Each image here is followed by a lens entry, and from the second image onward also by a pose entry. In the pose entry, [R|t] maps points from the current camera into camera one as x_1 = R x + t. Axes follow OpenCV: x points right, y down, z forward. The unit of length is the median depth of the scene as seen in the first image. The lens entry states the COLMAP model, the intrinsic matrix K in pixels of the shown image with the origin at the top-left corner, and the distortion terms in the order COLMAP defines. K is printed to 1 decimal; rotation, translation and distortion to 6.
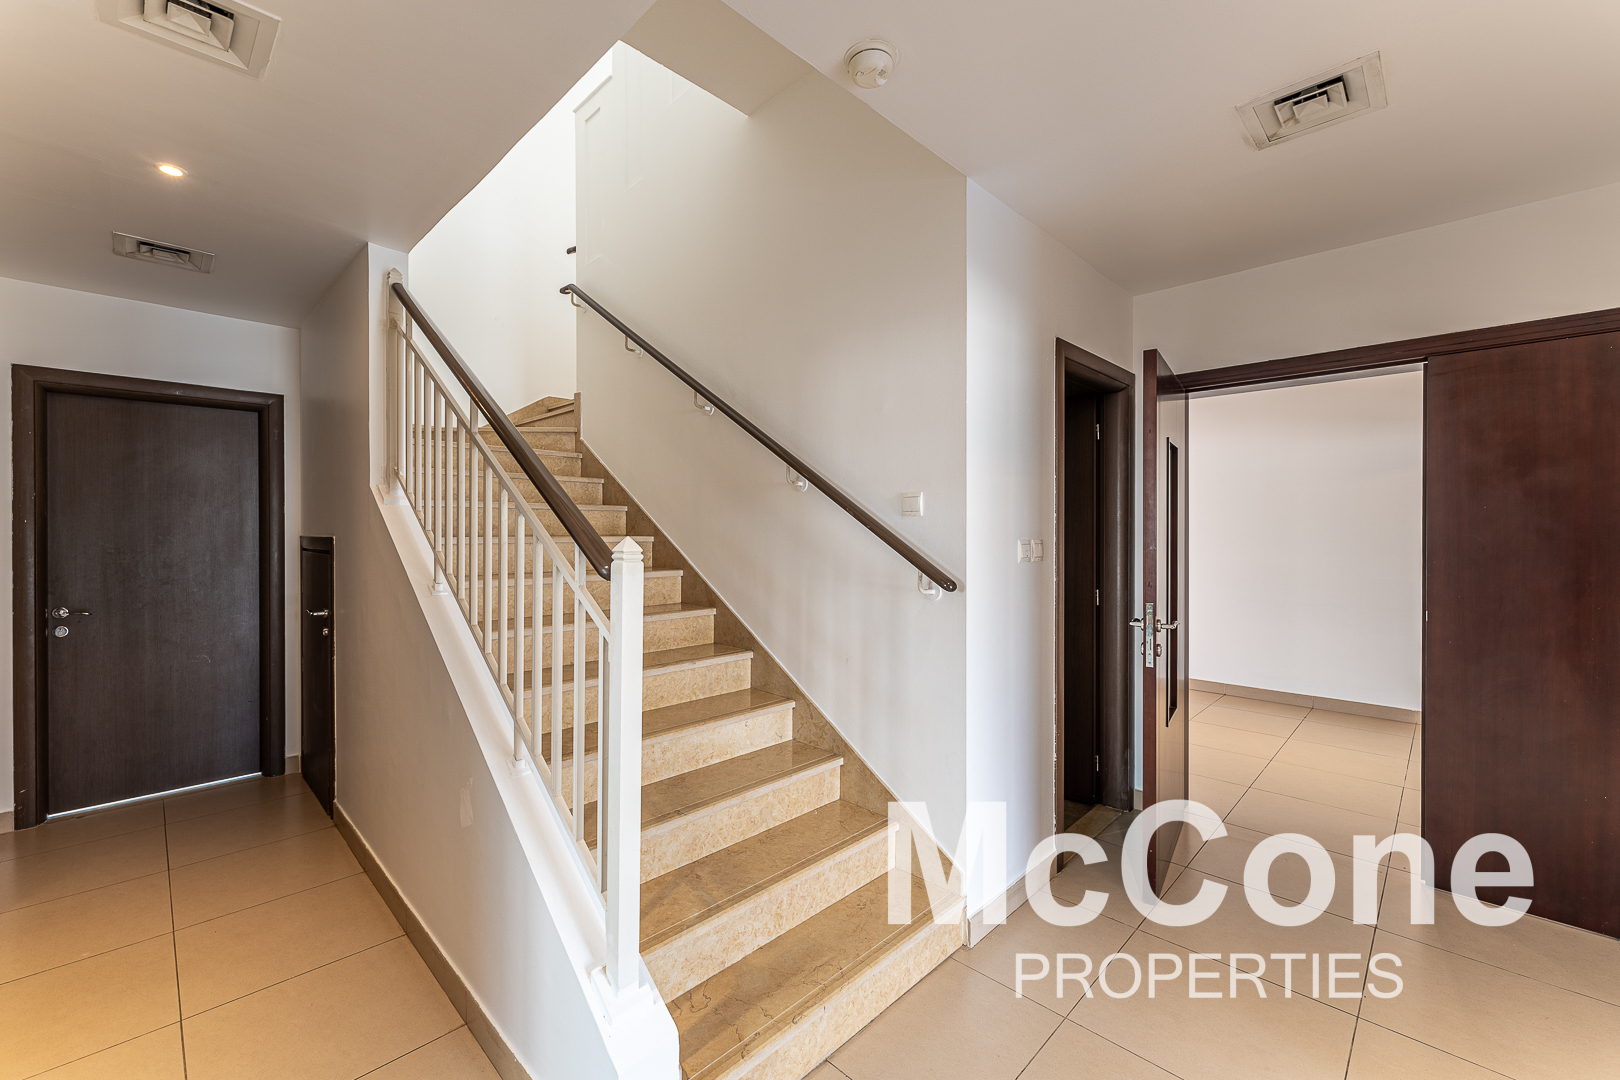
lens RADIAL K [[656.2, 0, 804.3], [0, 656.2, 532.1], [0, 0, 1]] dist [-0.002093, 0.000196]
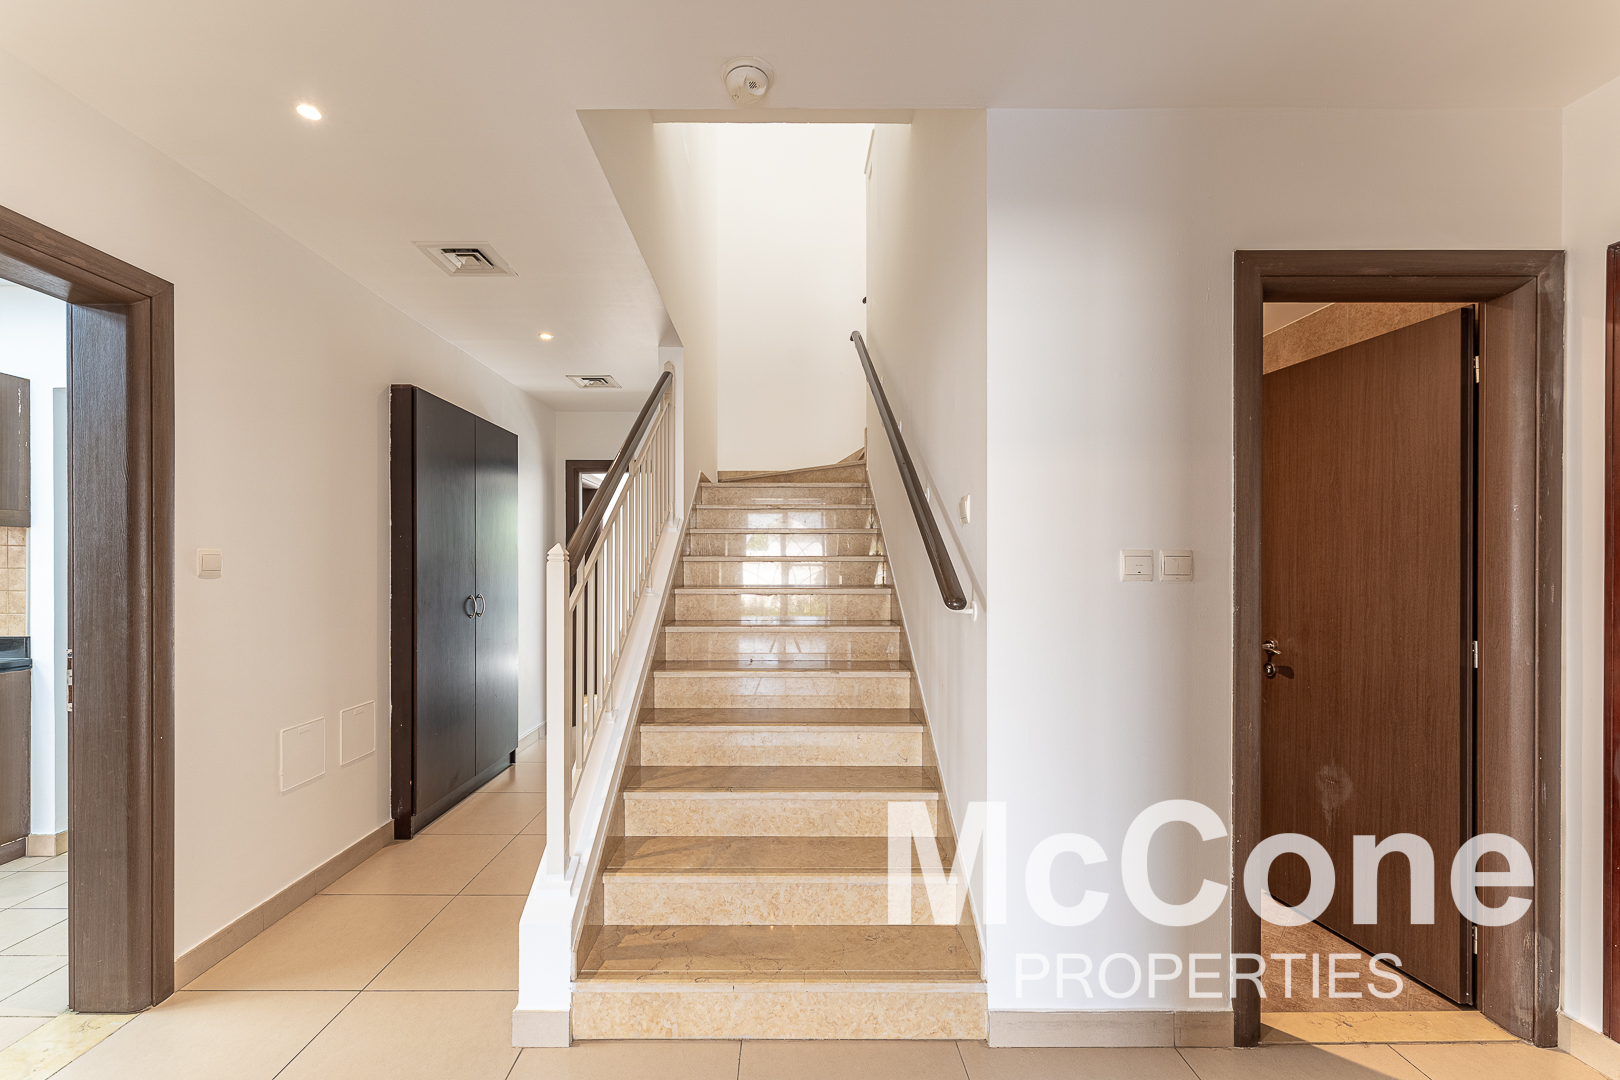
lens RADIAL K [[656.2, 0, 775.9], [0, 656.2, 563.3], [0, 0, 1]] dist [-0.002093, 0.000196]
pose [[0.708114, 0.000460, -0.706097, 0.663456], [-0.002287, 0.999996, -0.001642, 0.033252], [0.706094, 0.002777, 0.708113, 0.236702]]
